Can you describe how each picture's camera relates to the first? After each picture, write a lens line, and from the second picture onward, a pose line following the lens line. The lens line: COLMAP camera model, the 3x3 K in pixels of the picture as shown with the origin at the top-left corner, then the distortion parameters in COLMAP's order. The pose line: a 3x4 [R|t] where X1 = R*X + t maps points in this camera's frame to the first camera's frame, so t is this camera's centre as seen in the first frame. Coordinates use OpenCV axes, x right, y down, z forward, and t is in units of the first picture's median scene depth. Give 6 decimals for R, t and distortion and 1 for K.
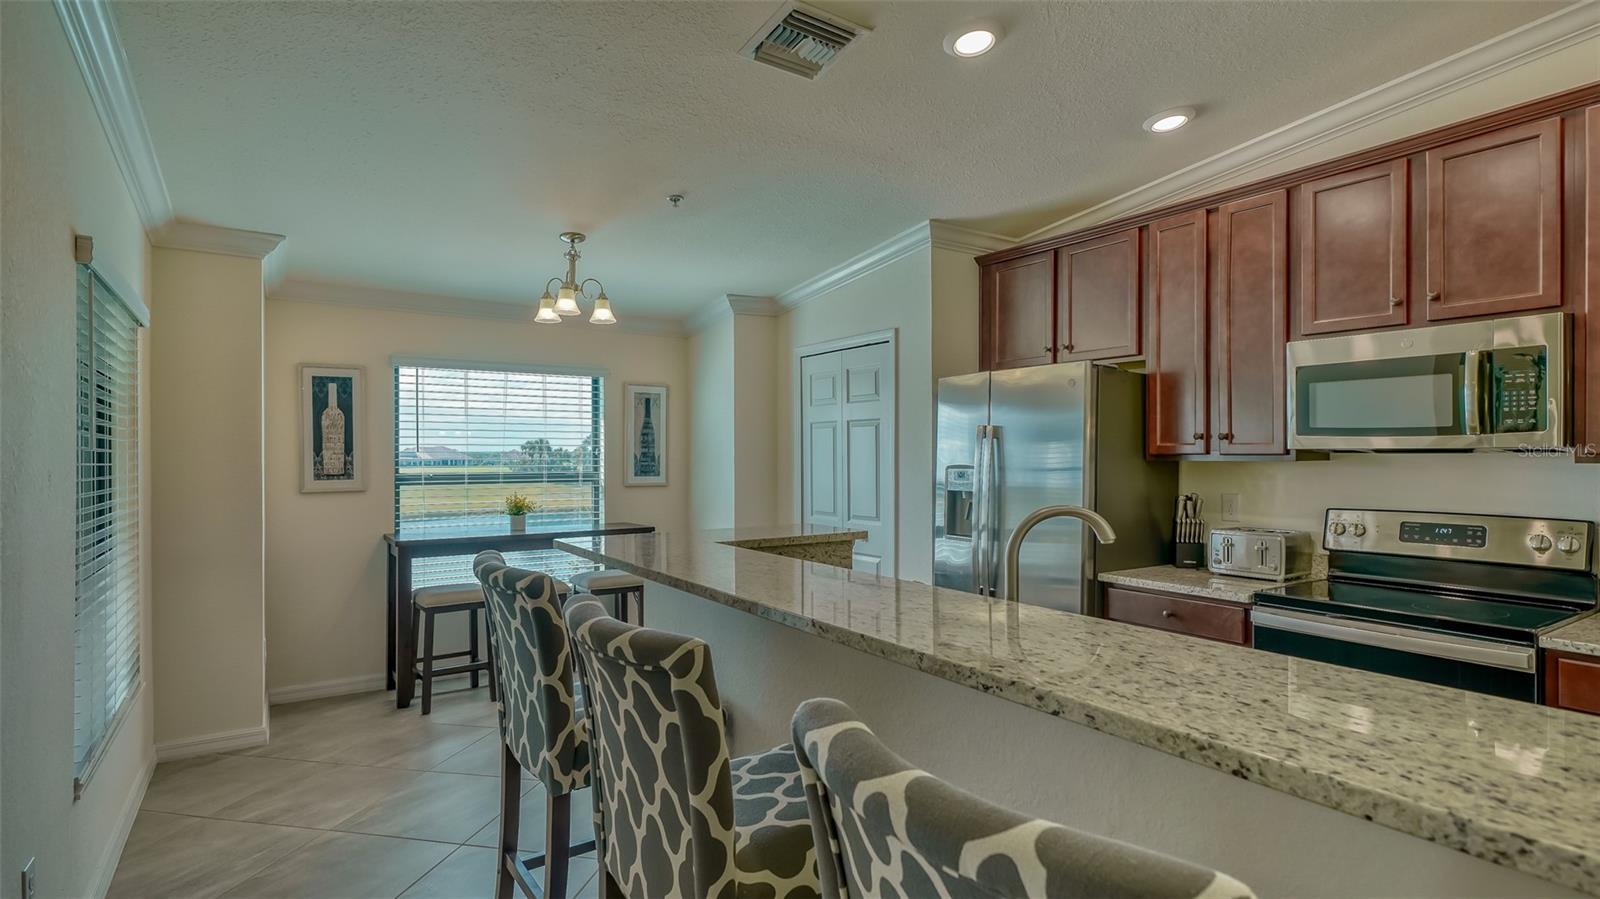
lens RADIAL K [[785.9, 0, 799.1], [0, 785.9, 455.3], [0, 0, 1]] dist [0.004749, -0.000235]
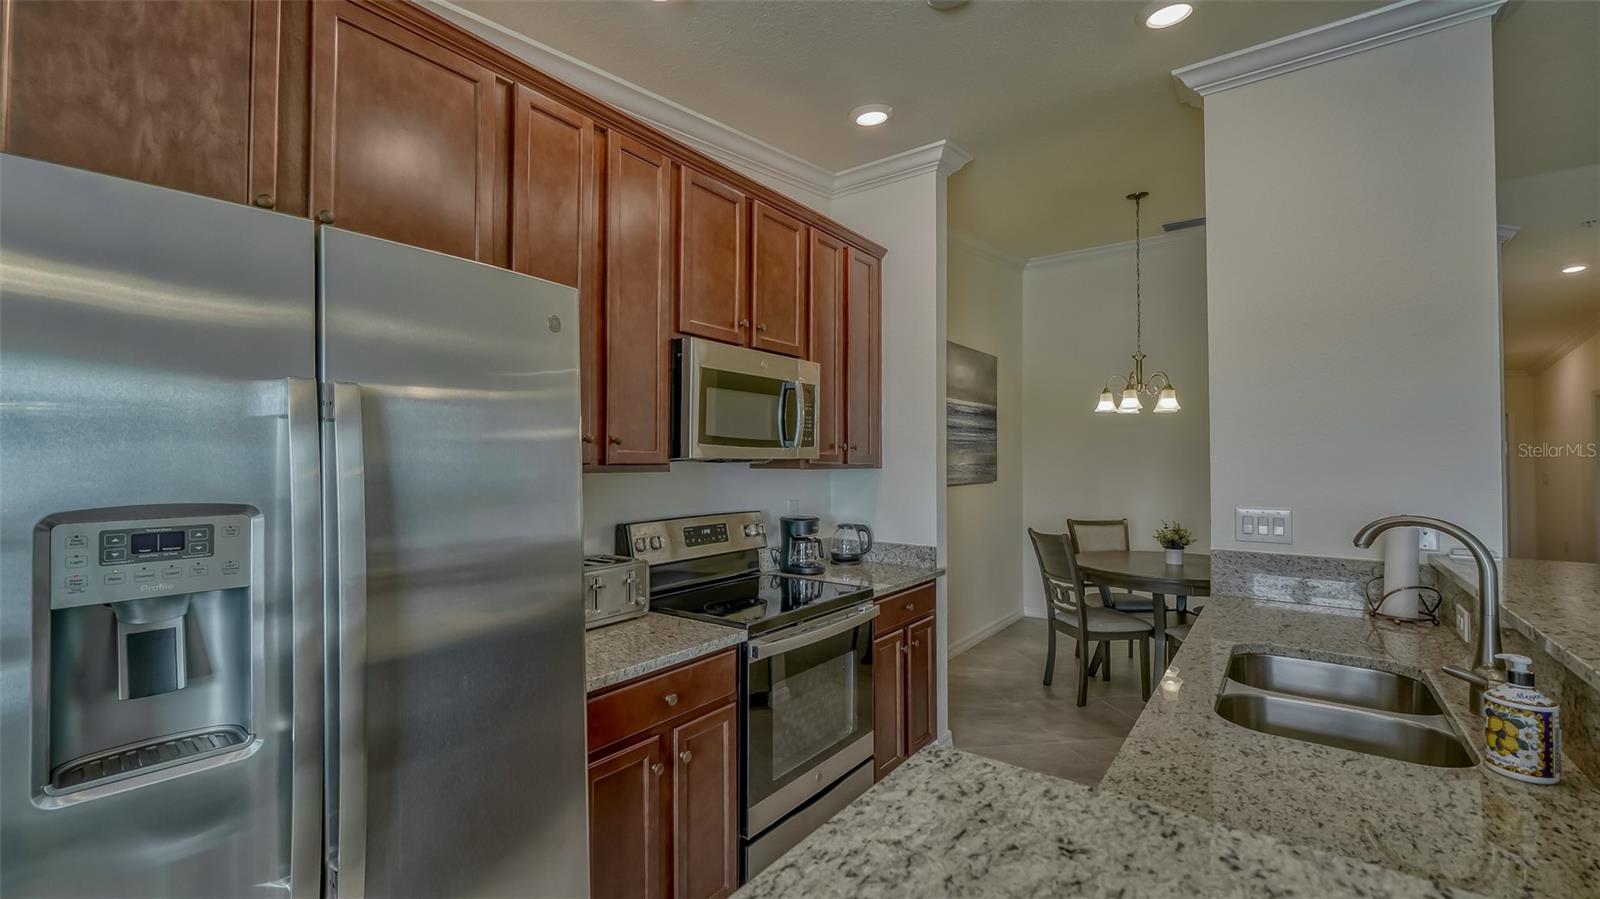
lens RADIAL K [[679.7, 0, 776.1], [0, 679.7, 458.9], [0, 0, 1]] dist [0.003464, -0.000159]
pose [[-0.331498, 0.001890, 0.943454, -0.085708], [0.001805, 0.999997, -0.001368, -0.004510], [-0.943454, 0.001250, -0.331501, 0.772113]]
